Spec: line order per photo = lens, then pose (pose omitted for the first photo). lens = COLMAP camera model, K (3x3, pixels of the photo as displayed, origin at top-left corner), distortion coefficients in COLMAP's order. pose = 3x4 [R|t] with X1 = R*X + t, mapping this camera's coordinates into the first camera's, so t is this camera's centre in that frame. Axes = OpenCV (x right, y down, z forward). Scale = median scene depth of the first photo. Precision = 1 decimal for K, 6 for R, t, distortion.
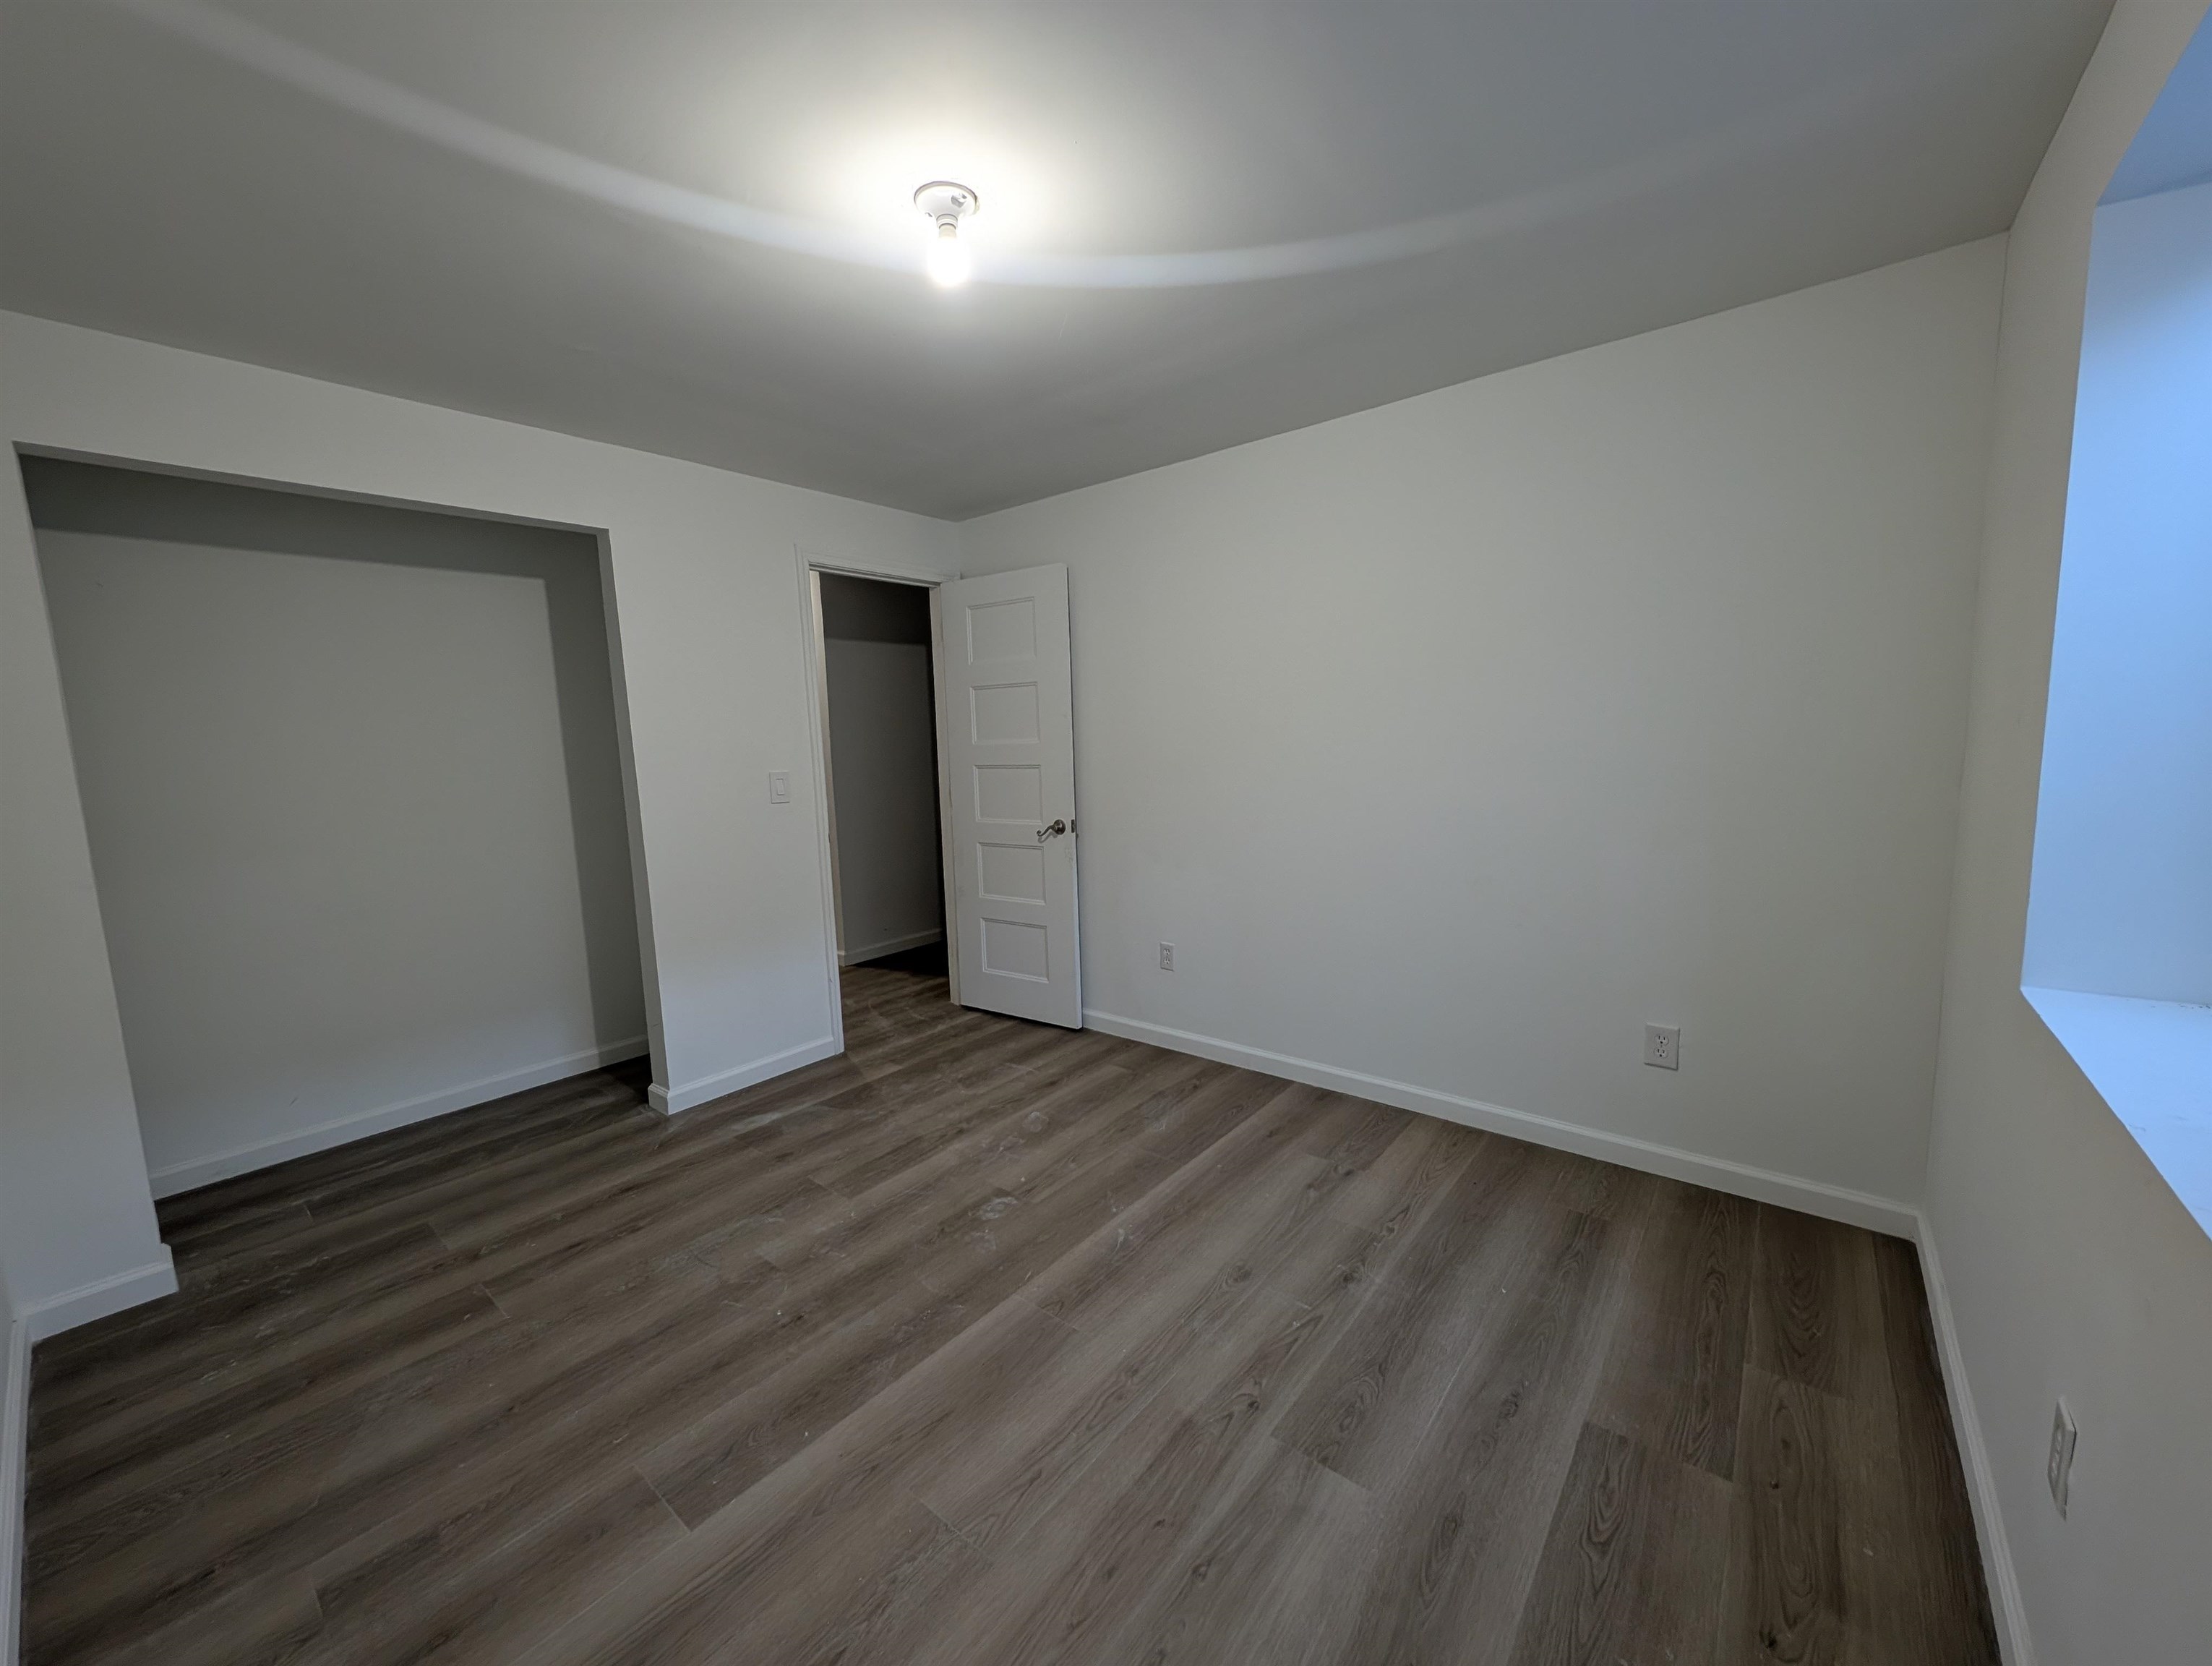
lens RADIAL K [[849.1, 0, 1096.5], [0, 849.1, 835.3], [0, 0, 1]] dist [0.008771, -0.000393]
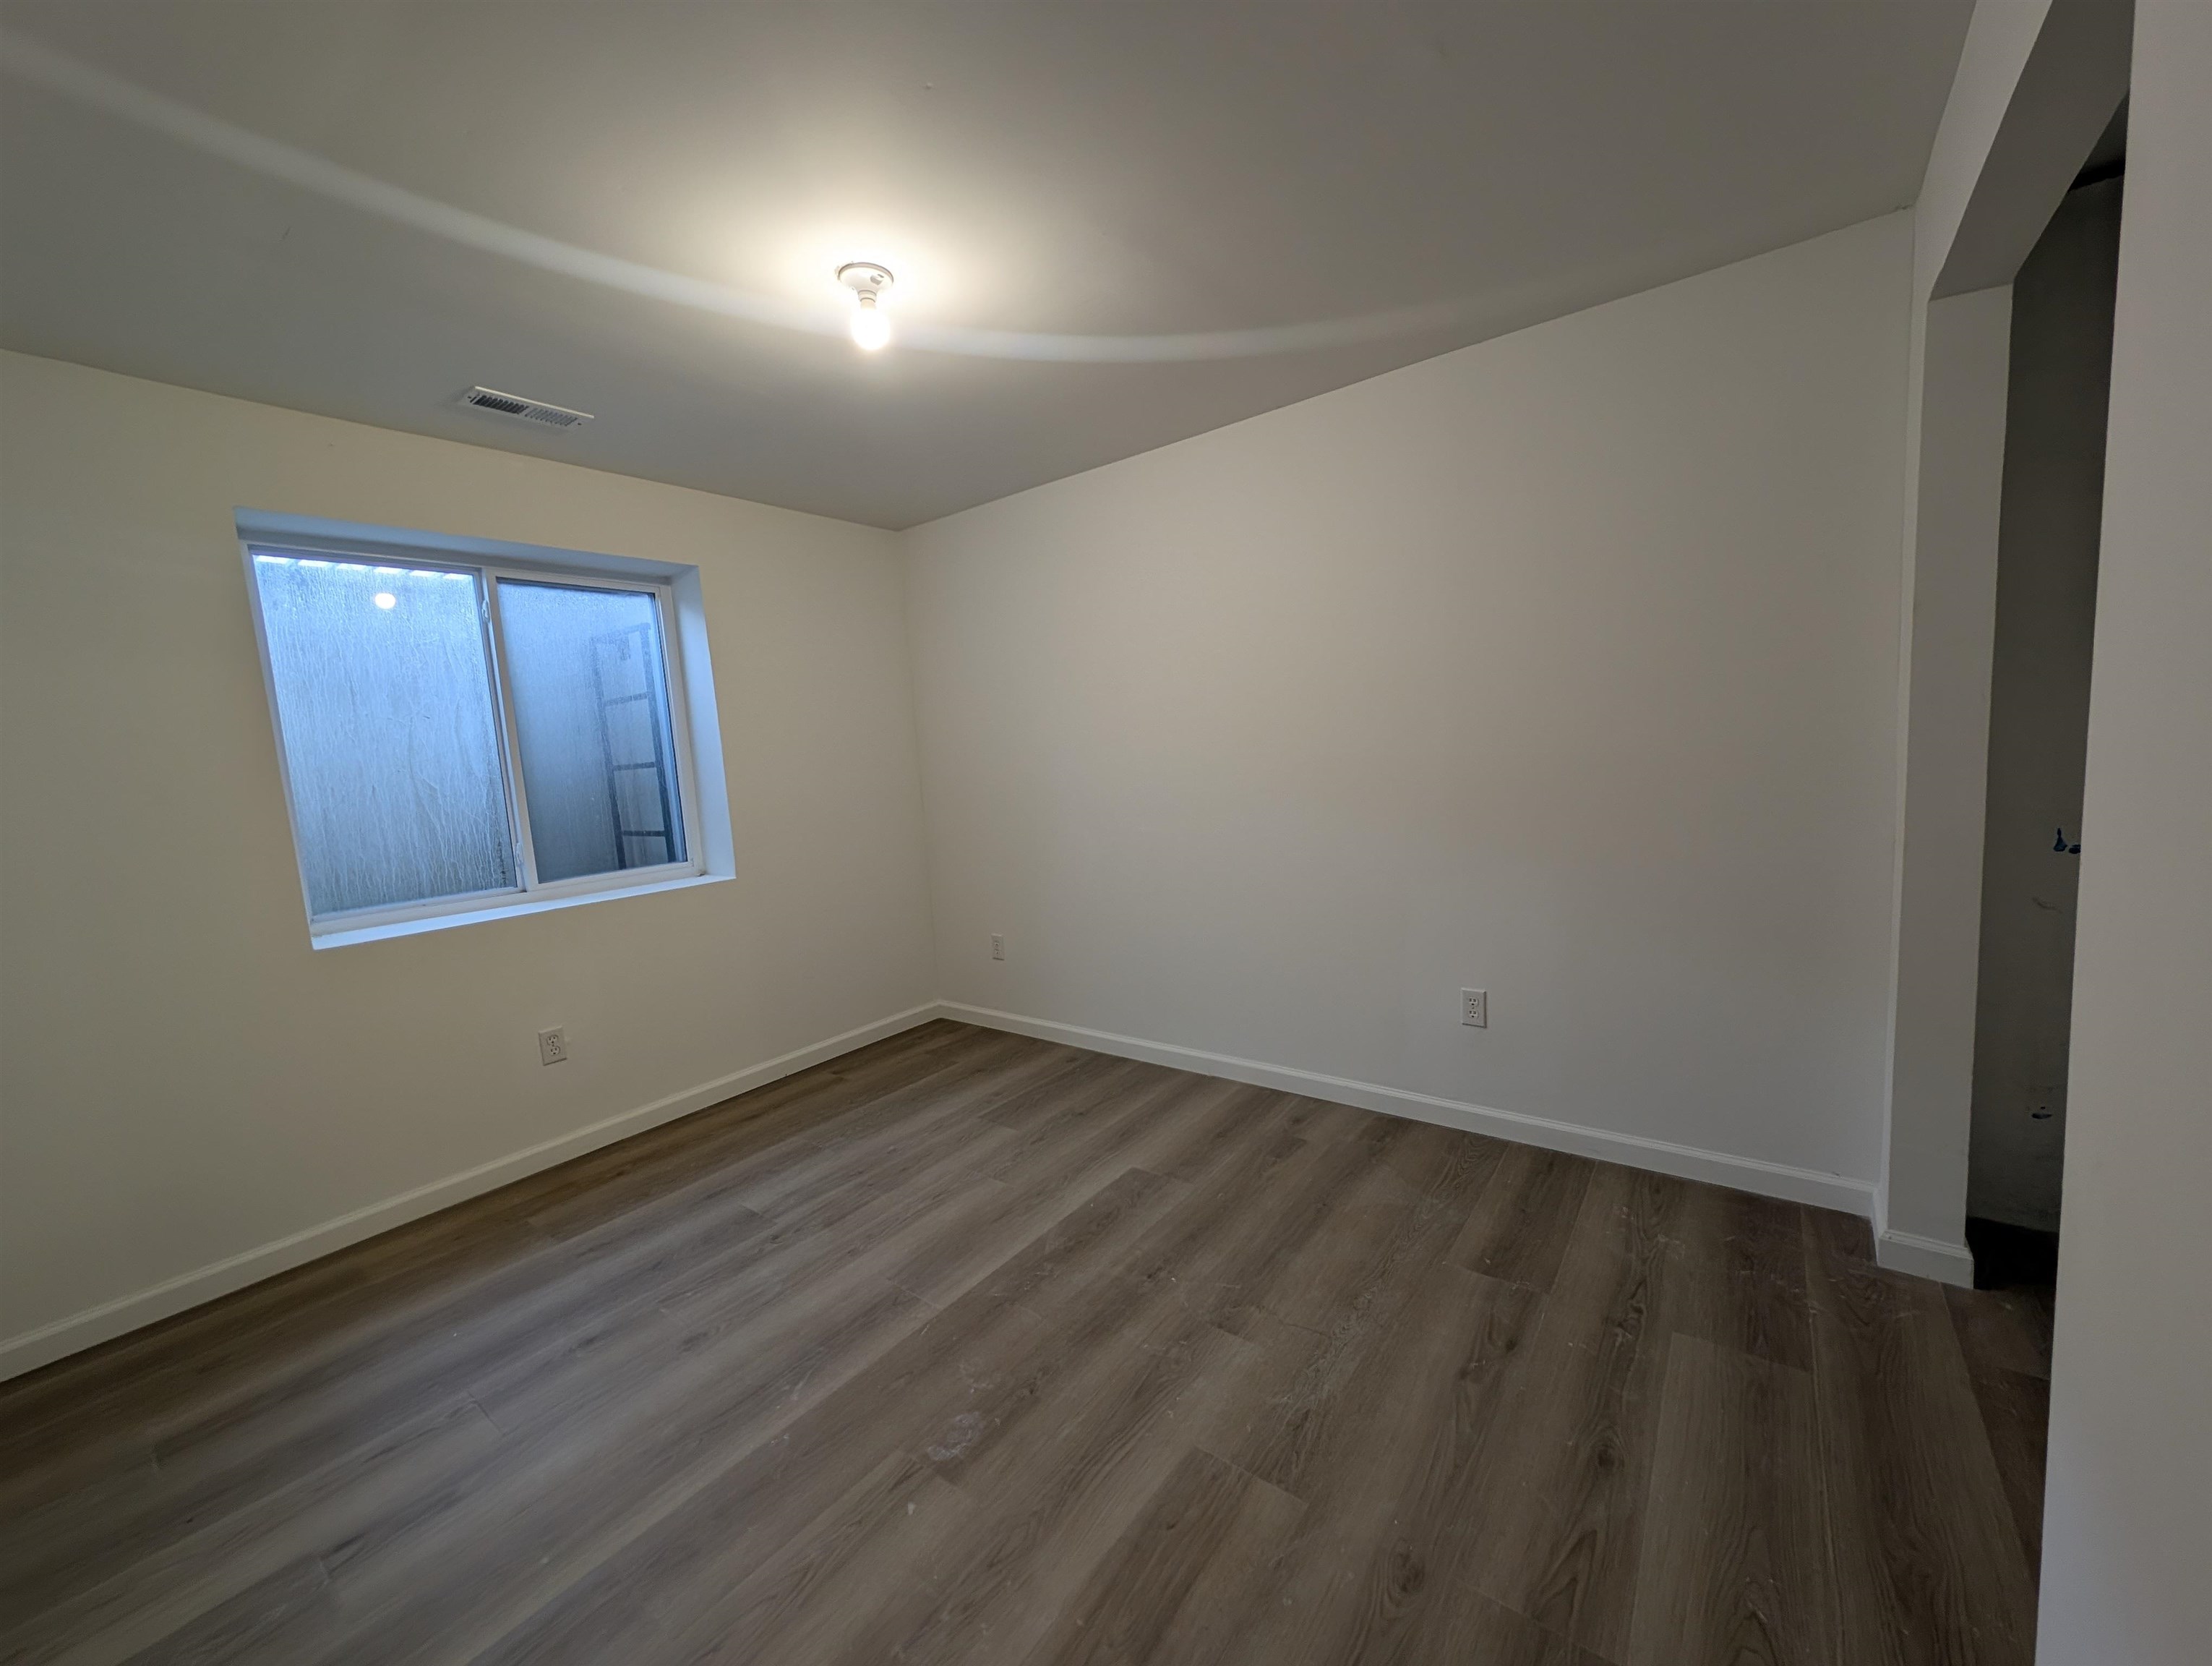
lens RADIAL K [[849.1, 0, 1096.5], [0, 849.1, 835.3], [0, 0, 1]] dist [0.008771, -0.000393]
pose [[-0.994487, 0.102028, -0.024204, -0.265136], [0.093874, 0.969109, 0.228067, -0.168580], [0.046725, 0.224538, -0.973345, 1.597972]]
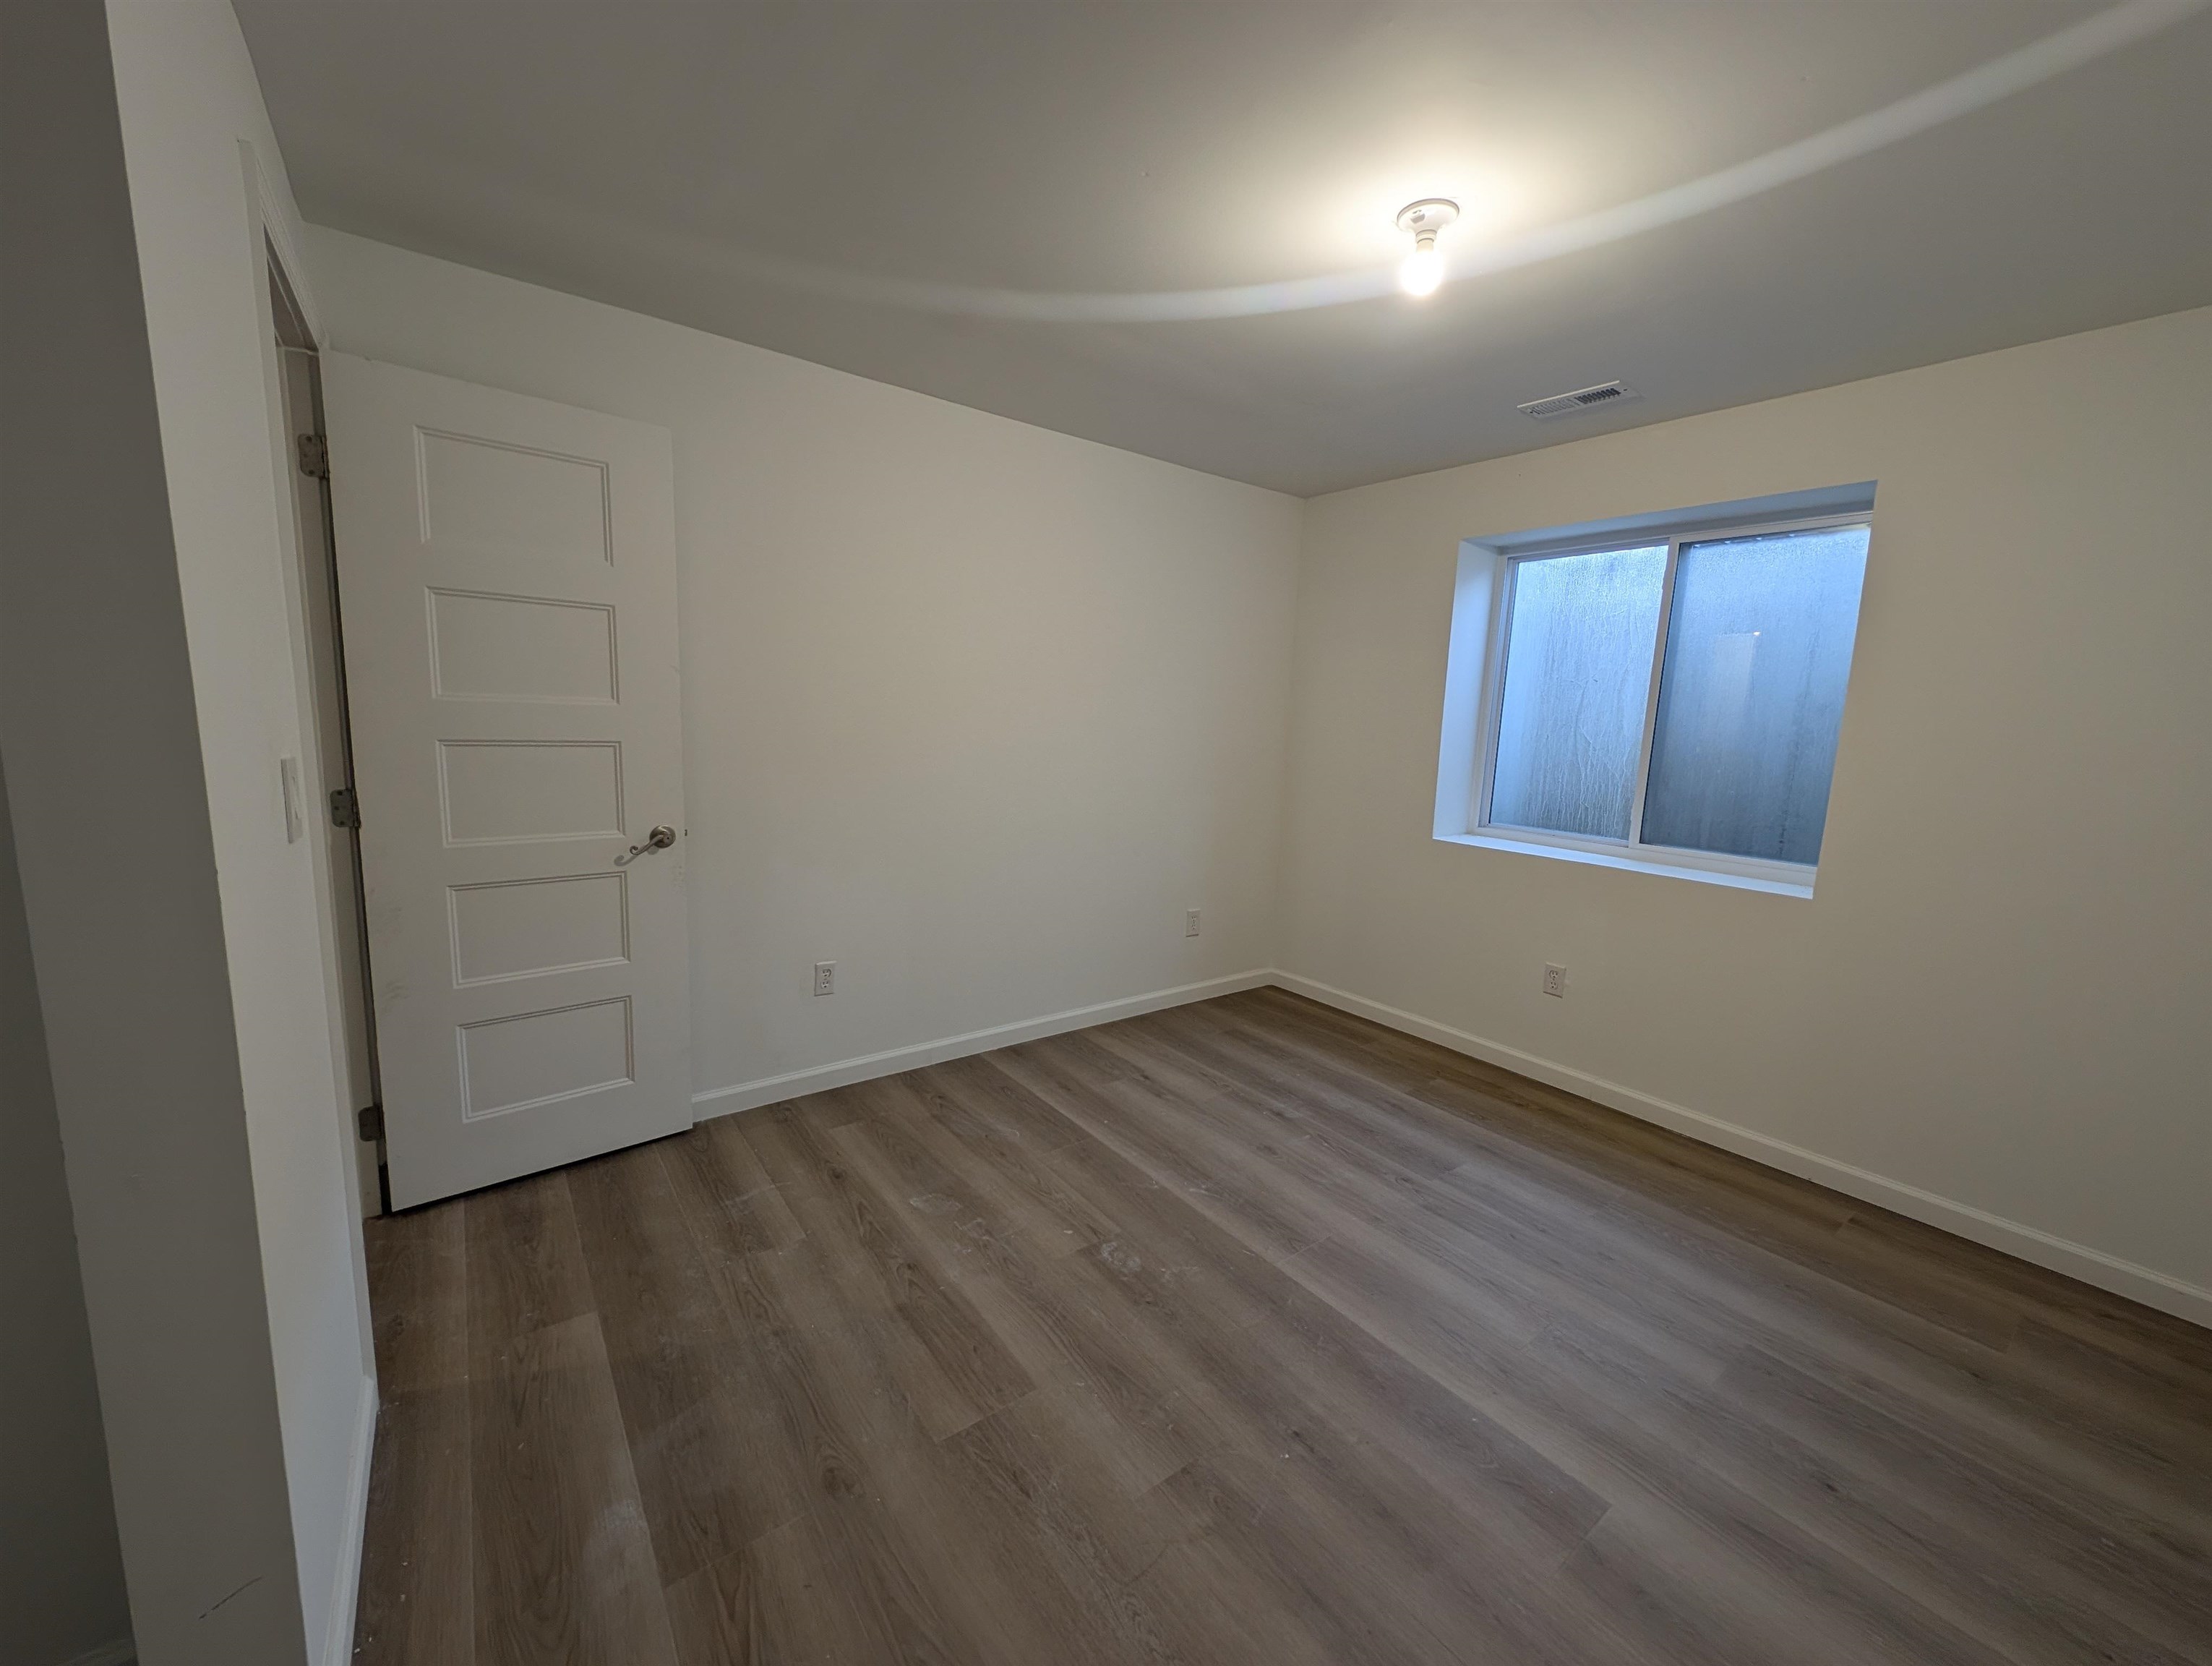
lens RADIAL K [[852.0, 0, 1100.1], [0, 852.0, 831.5], [0, 0, 1]] dist [0.021486, -0.010744]
pose [[0.228651, -0.096959, 0.968668, -0.951385], [0.069531, 0.994113, 0.083093, -0.070007], [-0.971022, 0.048353, 0.234047, 0.816919]]
